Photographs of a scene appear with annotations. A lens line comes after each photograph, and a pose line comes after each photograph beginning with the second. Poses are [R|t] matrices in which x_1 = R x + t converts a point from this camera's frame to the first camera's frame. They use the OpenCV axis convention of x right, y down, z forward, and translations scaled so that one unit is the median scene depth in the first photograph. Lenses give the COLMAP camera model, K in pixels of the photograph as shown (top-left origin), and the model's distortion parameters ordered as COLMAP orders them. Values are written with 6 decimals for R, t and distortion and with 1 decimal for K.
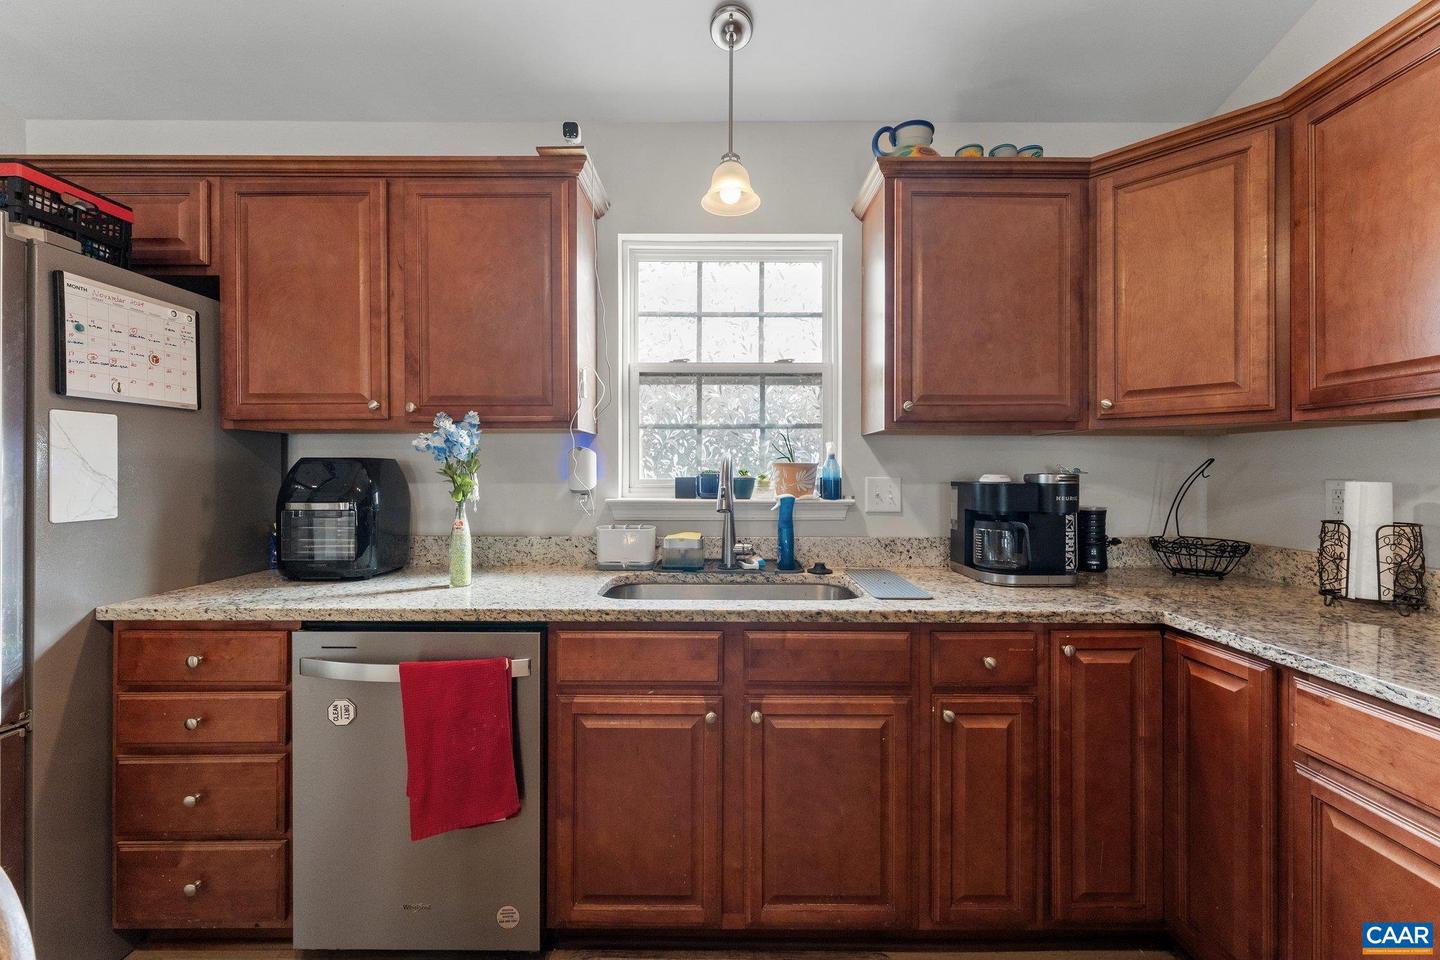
lens RADIAL K [[588.2, 0, 717.7], [0, 588.2, 473.4], [0, 0, 1]] dist [-0.000276, -0.000016]
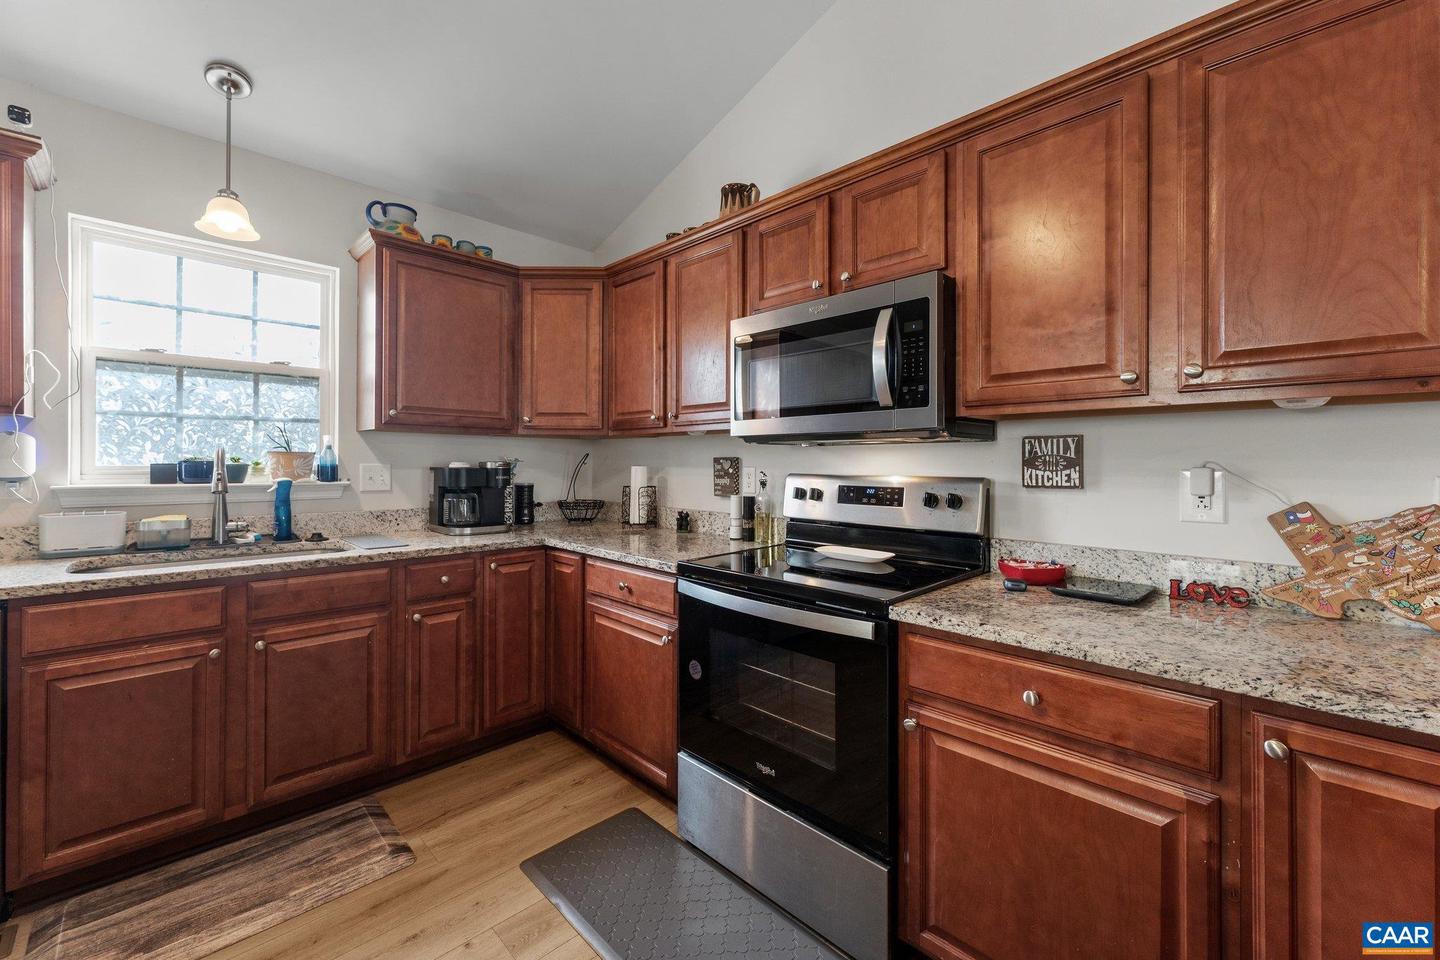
lens RADIAL K [[585.1, 0, 722.3], [0, 585.1, 462.9], [0, 0, 1]] dist [0.000247, 0.000303]
pose [[0.708837, 0.002661, 0.705367, -0.102403], [-0.004510, 0.999990, 0.000761, -0.000493], [-0.705358, -0.003720, 0.708842, -0.535643]]
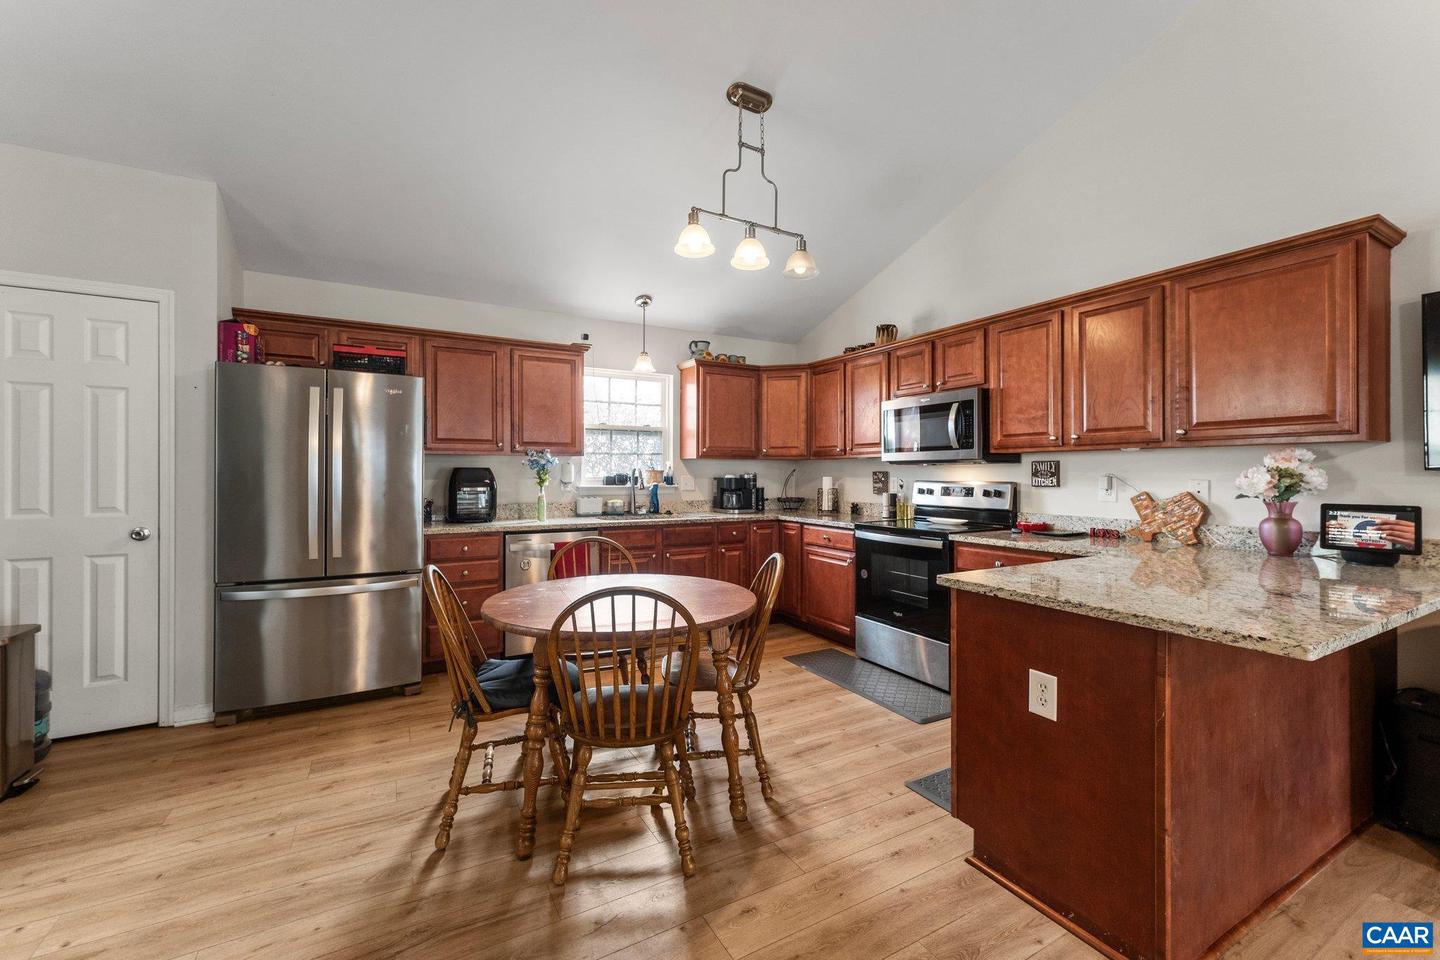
lens RADIAL K [[588.2, 0, 717.7], [0, 588.2, 473.4], [0, 0, 1]] dist [-0.000276, -0.000016]
pose [[0.872389, 0.000594, 0.488812, -0.962188], [-0.000451, 1.000000, -0.000411, -0.003771], [-0.488812, 0.000138, 0.872389, -1.423736]]
